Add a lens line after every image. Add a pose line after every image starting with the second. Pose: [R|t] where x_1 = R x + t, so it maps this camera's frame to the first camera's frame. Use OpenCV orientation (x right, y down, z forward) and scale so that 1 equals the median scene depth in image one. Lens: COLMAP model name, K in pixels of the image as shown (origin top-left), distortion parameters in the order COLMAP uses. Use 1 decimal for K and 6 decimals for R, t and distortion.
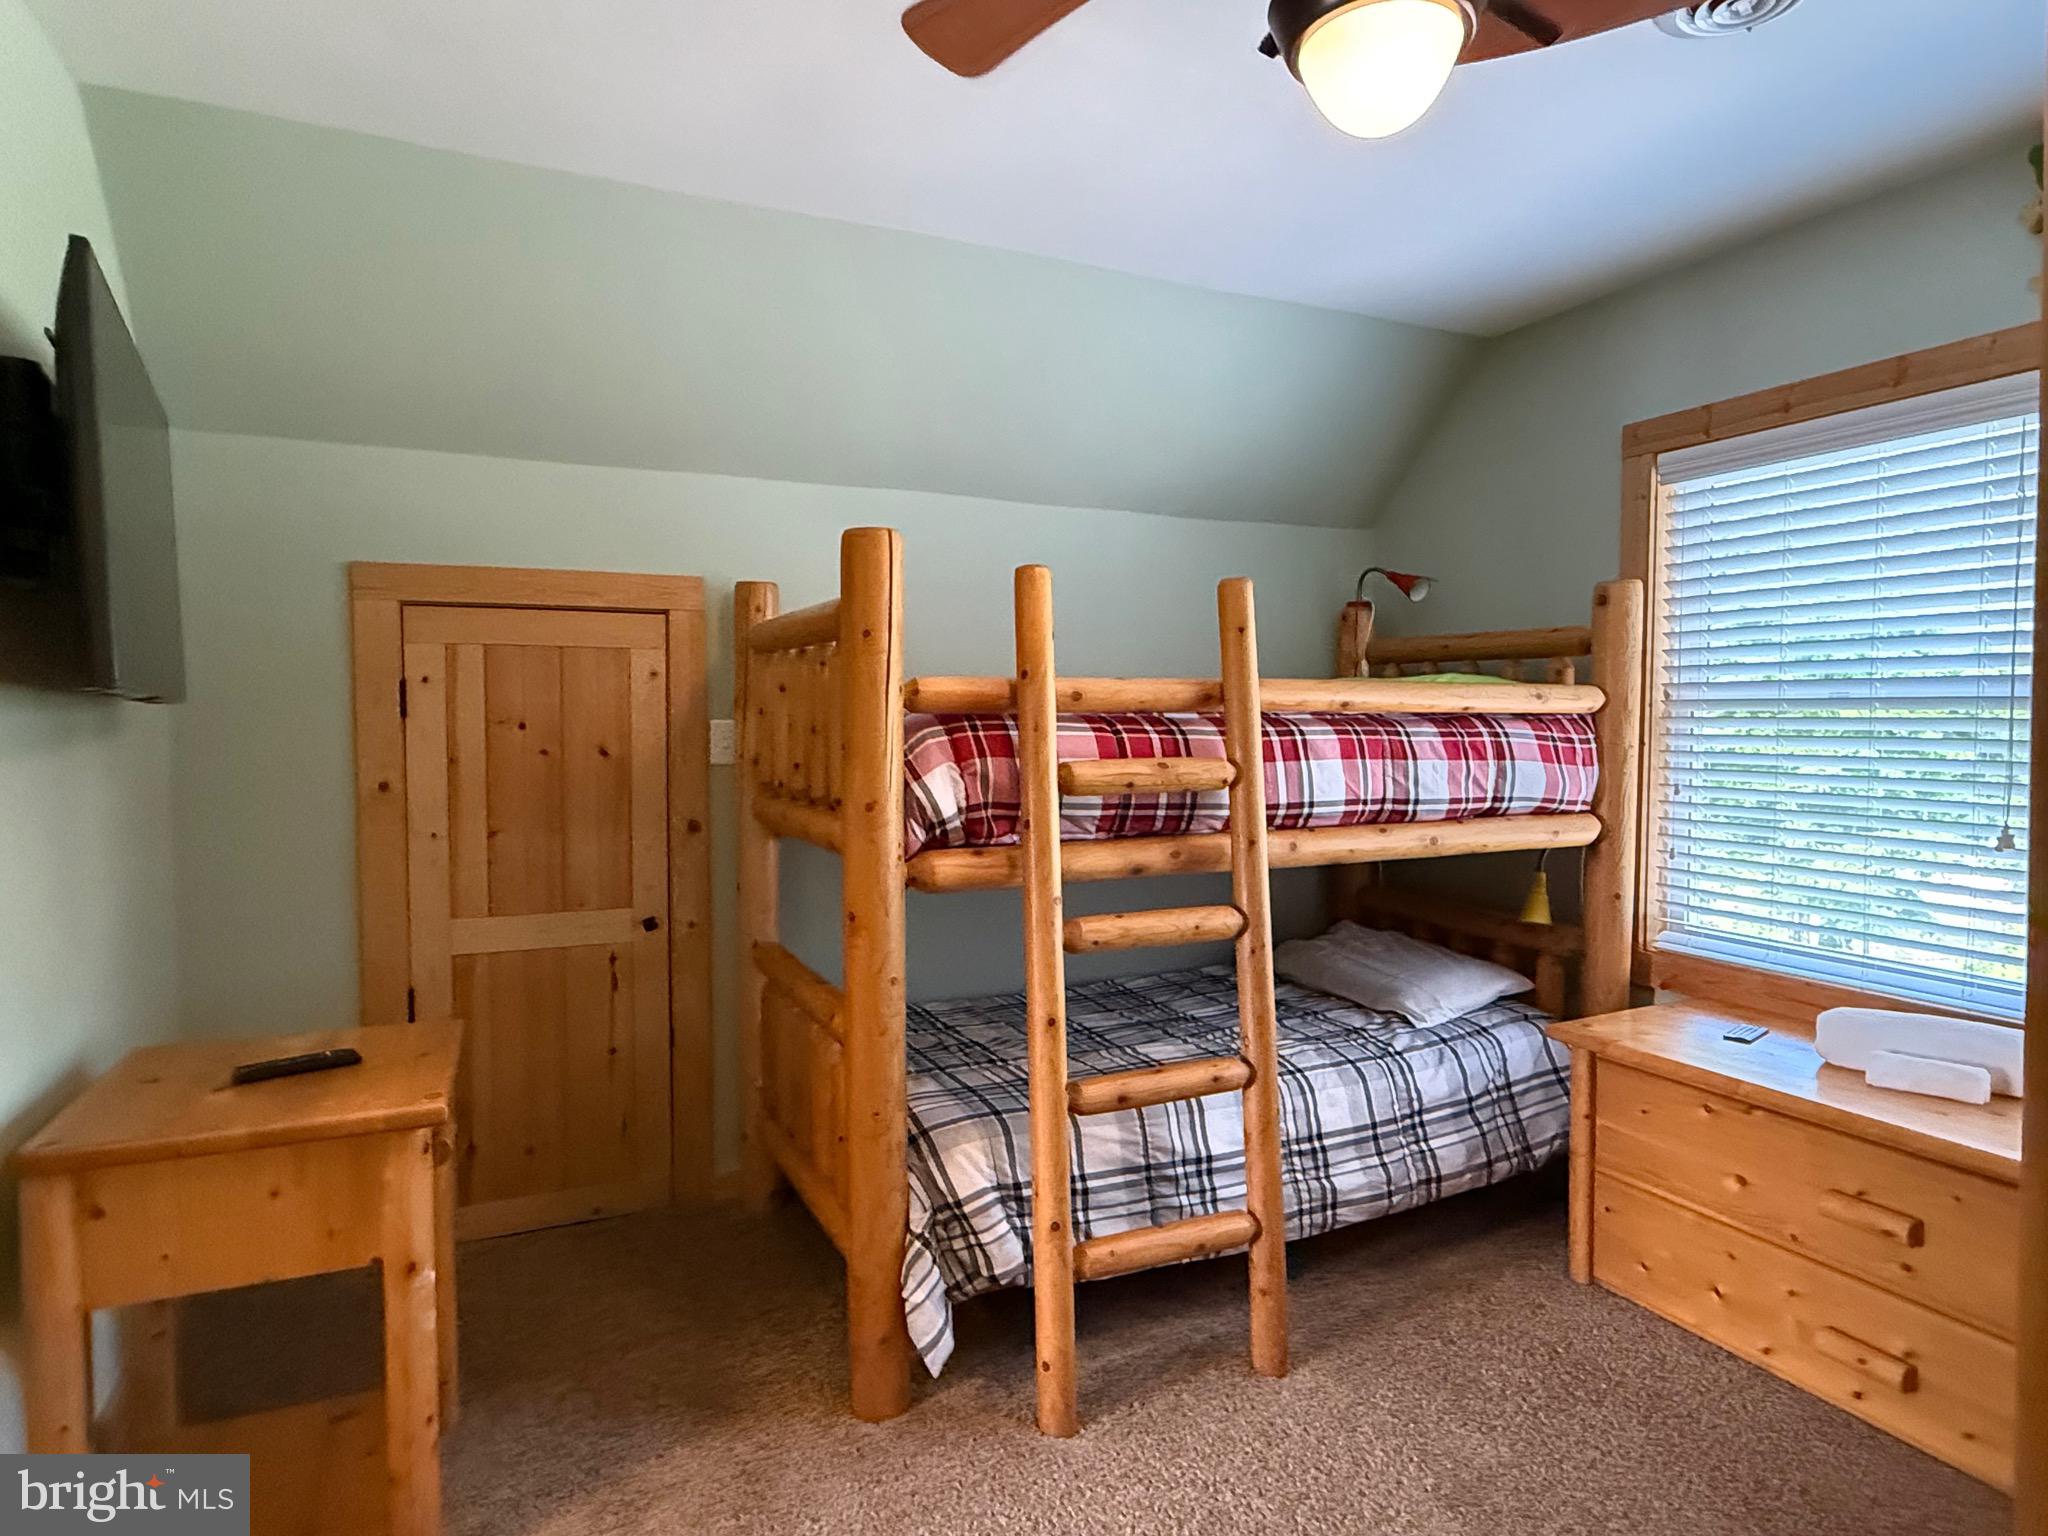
lens RADIAL K [[1167.5, 0, 1018.7], [0, 1167.5, 765.2], [0, 0, 1]] dist [-0.000367, 0.001086]
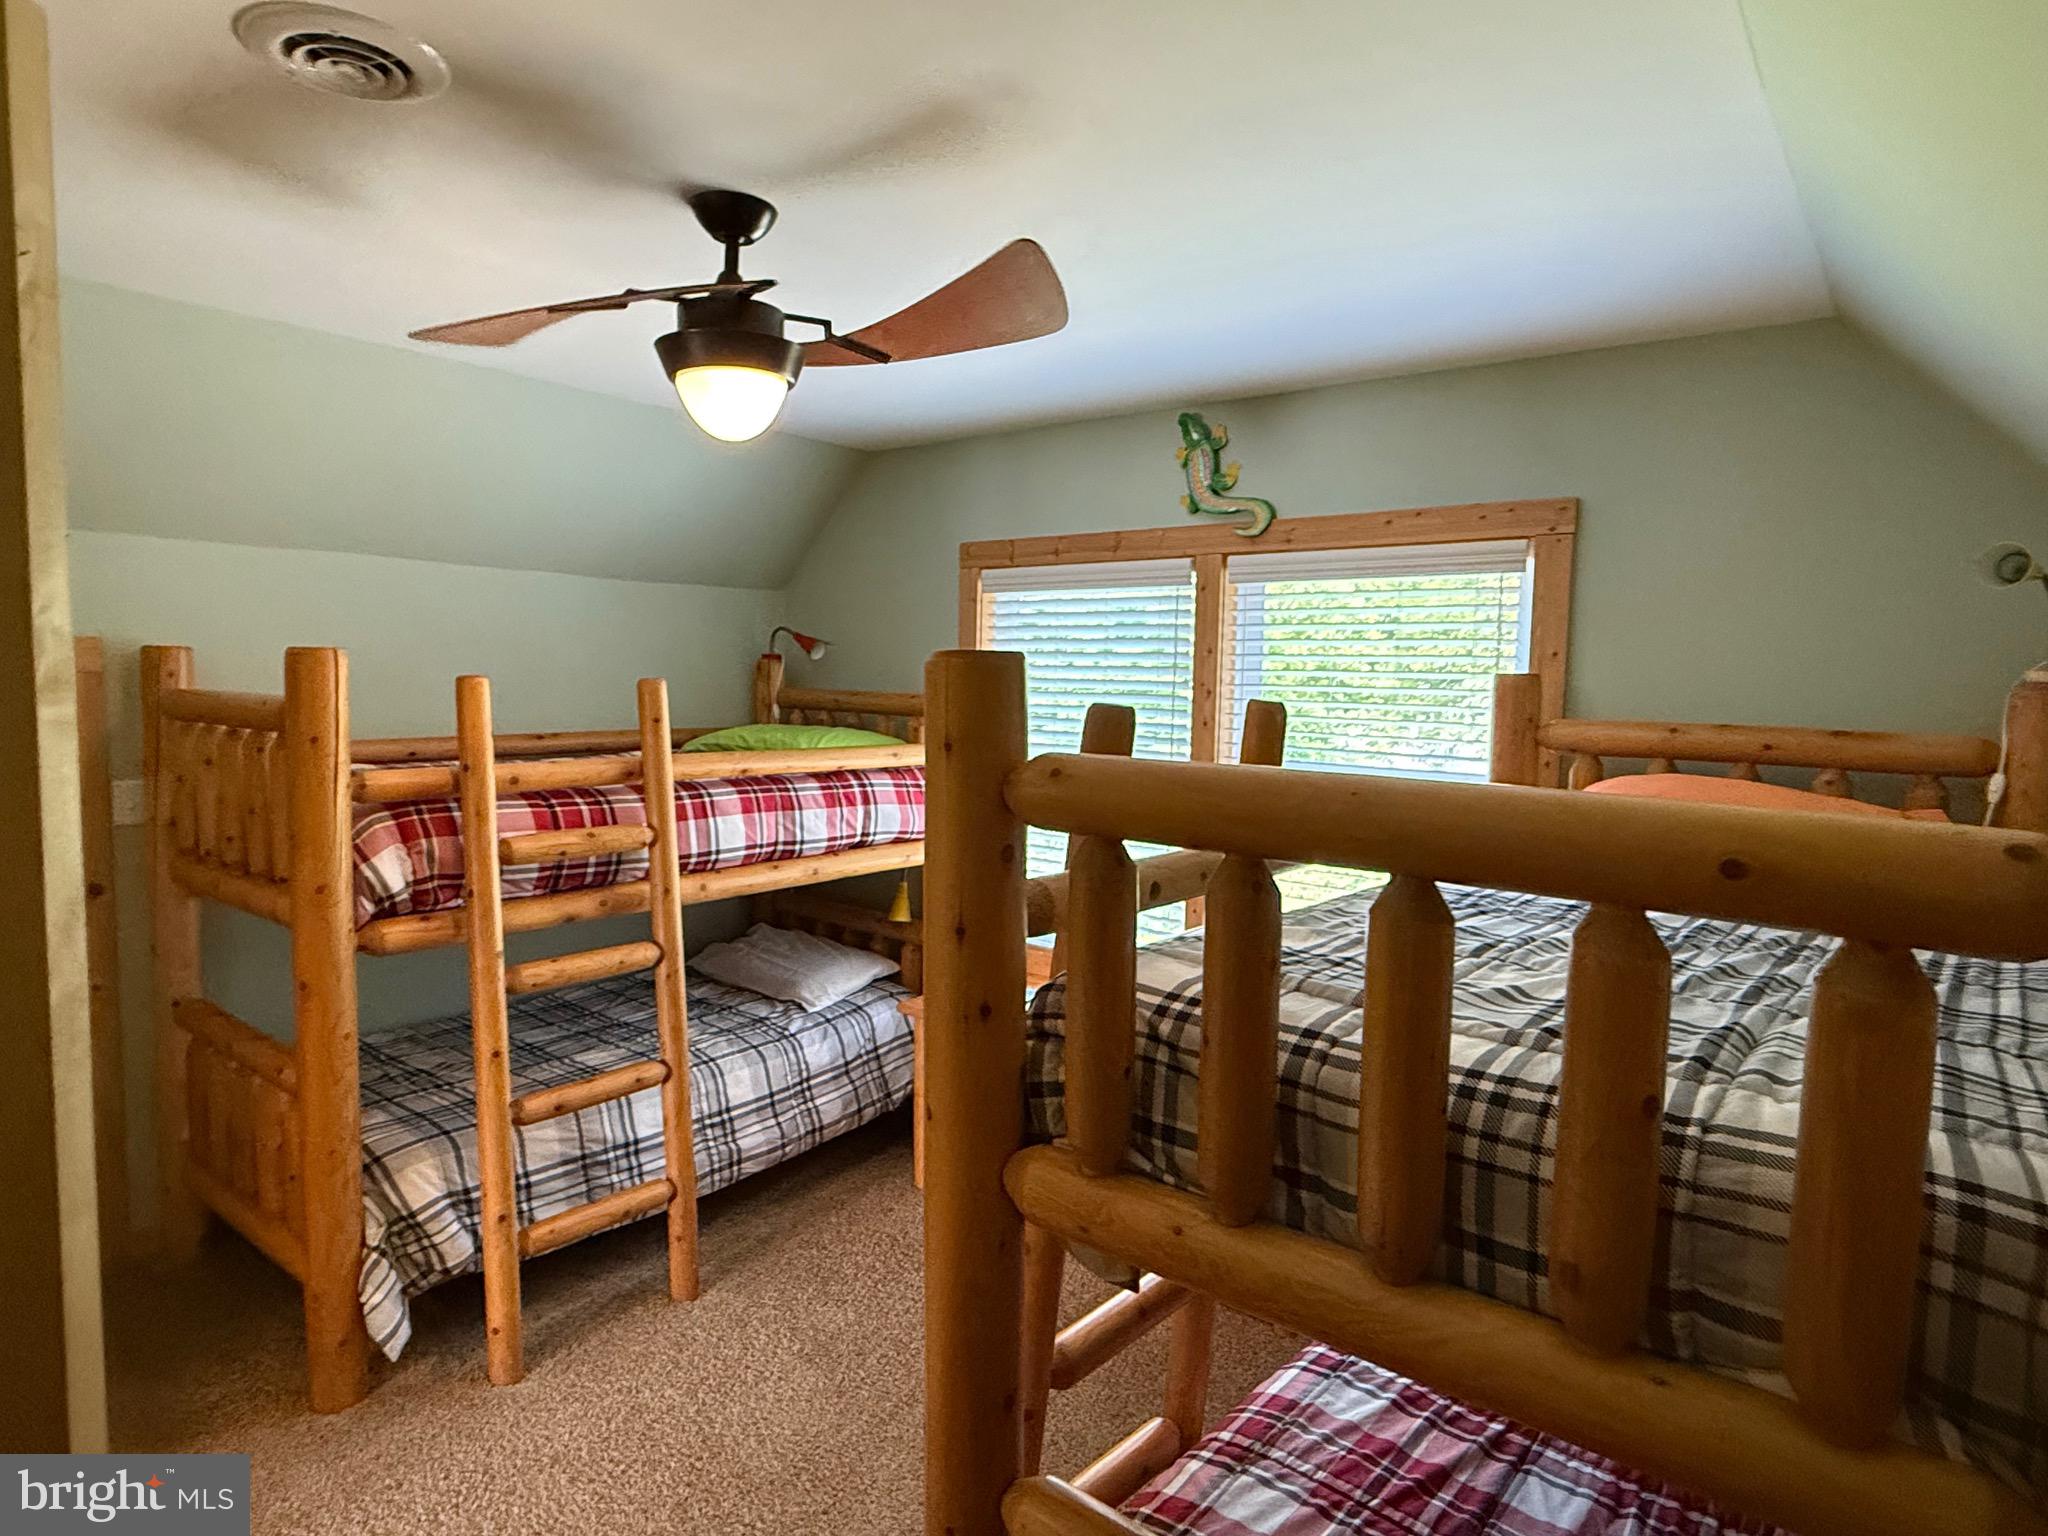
lens RADIAL K [[1167.5, 0, 1018.7], [0, 1167.5, 765.2], [0, 0, 1]] dist [-0.000367, 0.001086]
pose [[0.897792, -0.015832, 0.440135, -0.012379], [-0.000702, 0.999301, 0.037377, -0.115034], [-0.440419, -0.033866, 0.897153, -0.292893]]
